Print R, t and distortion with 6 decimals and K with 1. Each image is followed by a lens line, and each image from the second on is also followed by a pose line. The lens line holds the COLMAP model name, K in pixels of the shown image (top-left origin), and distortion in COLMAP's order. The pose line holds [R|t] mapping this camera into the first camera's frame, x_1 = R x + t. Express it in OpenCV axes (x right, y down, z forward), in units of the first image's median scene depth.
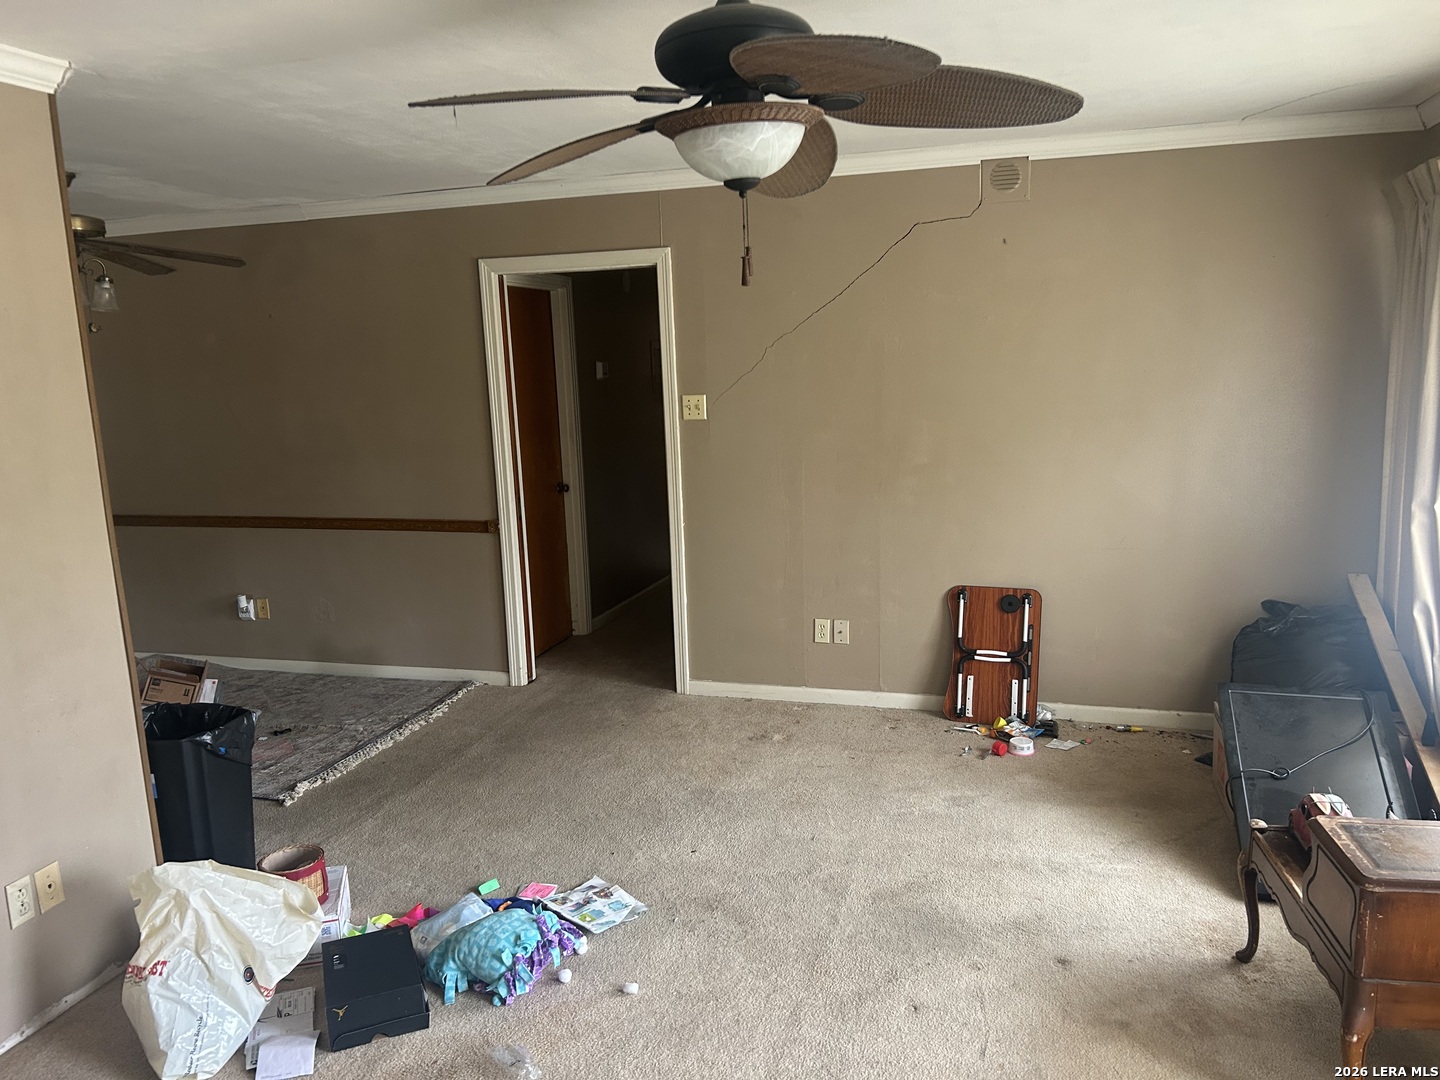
lens RADIAL K [[1096.5, 0, 722.5], [0, 1096.5, 544.5], [0, 0, 1]] dist [0.014655, 0.001006]
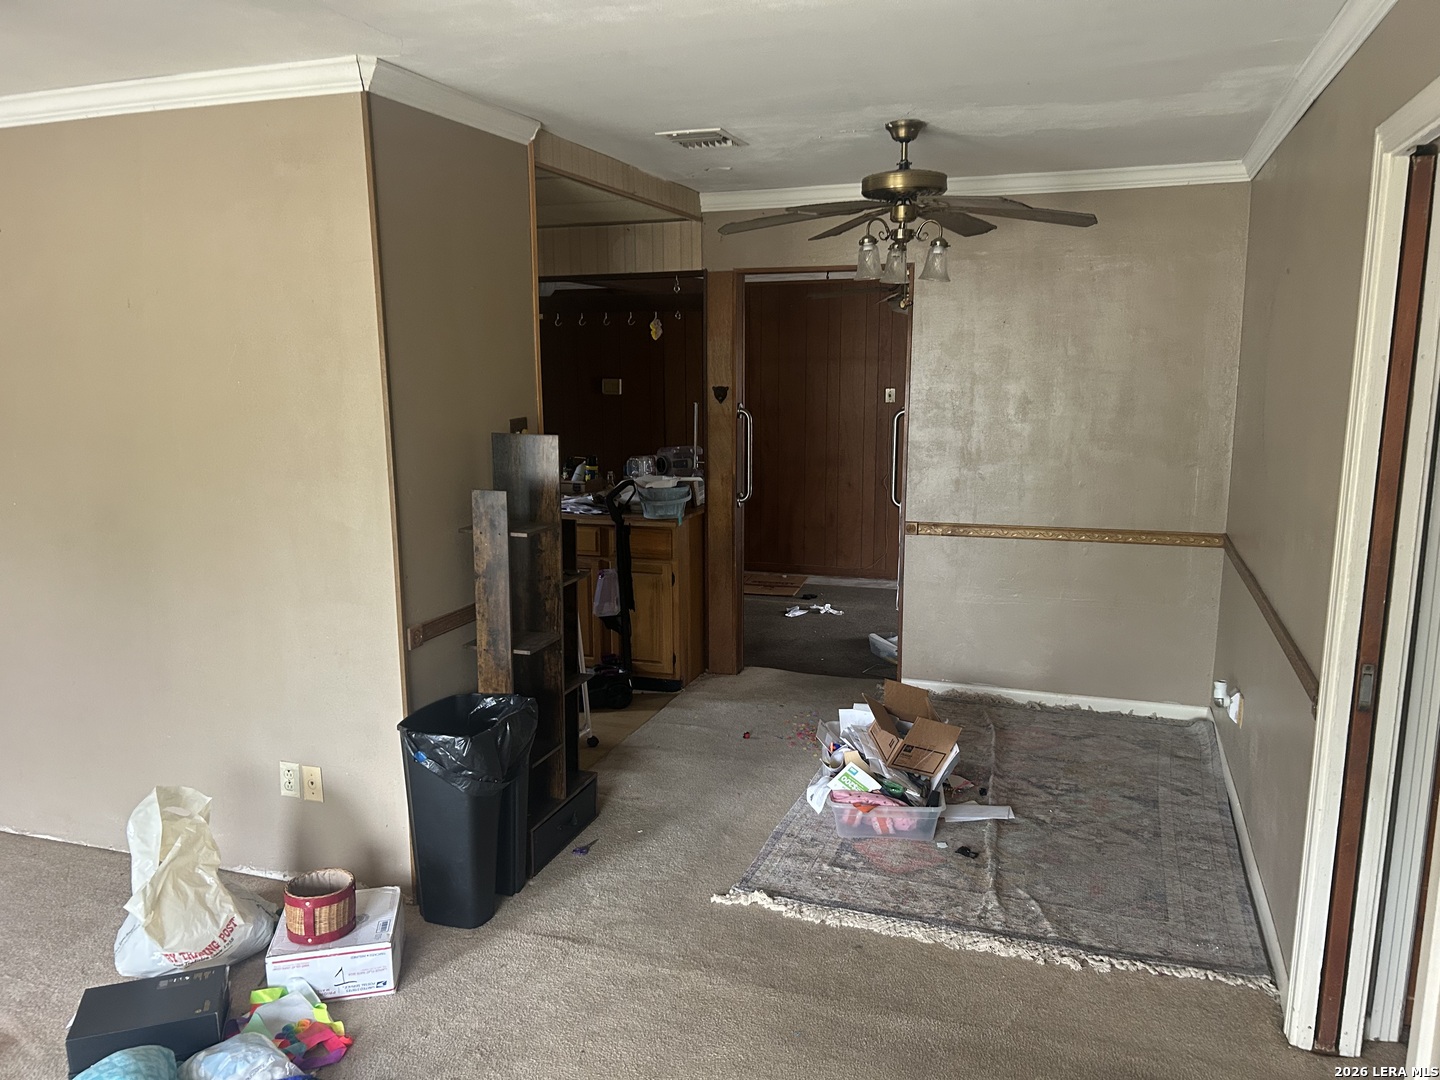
lens RADIAL K [[1096.5, 0, 722.5], [0, 1096.5, 544.5], [0, 0, 1]] dist [0.014655, 0.001006]
pose [[-0.033527, 0.211613, -0.976778, 0.298176], [-0.174458, 0.961084, 0.214201, -0.167045], [0.984094, 0.177588, 0.004695, 0.848157]]
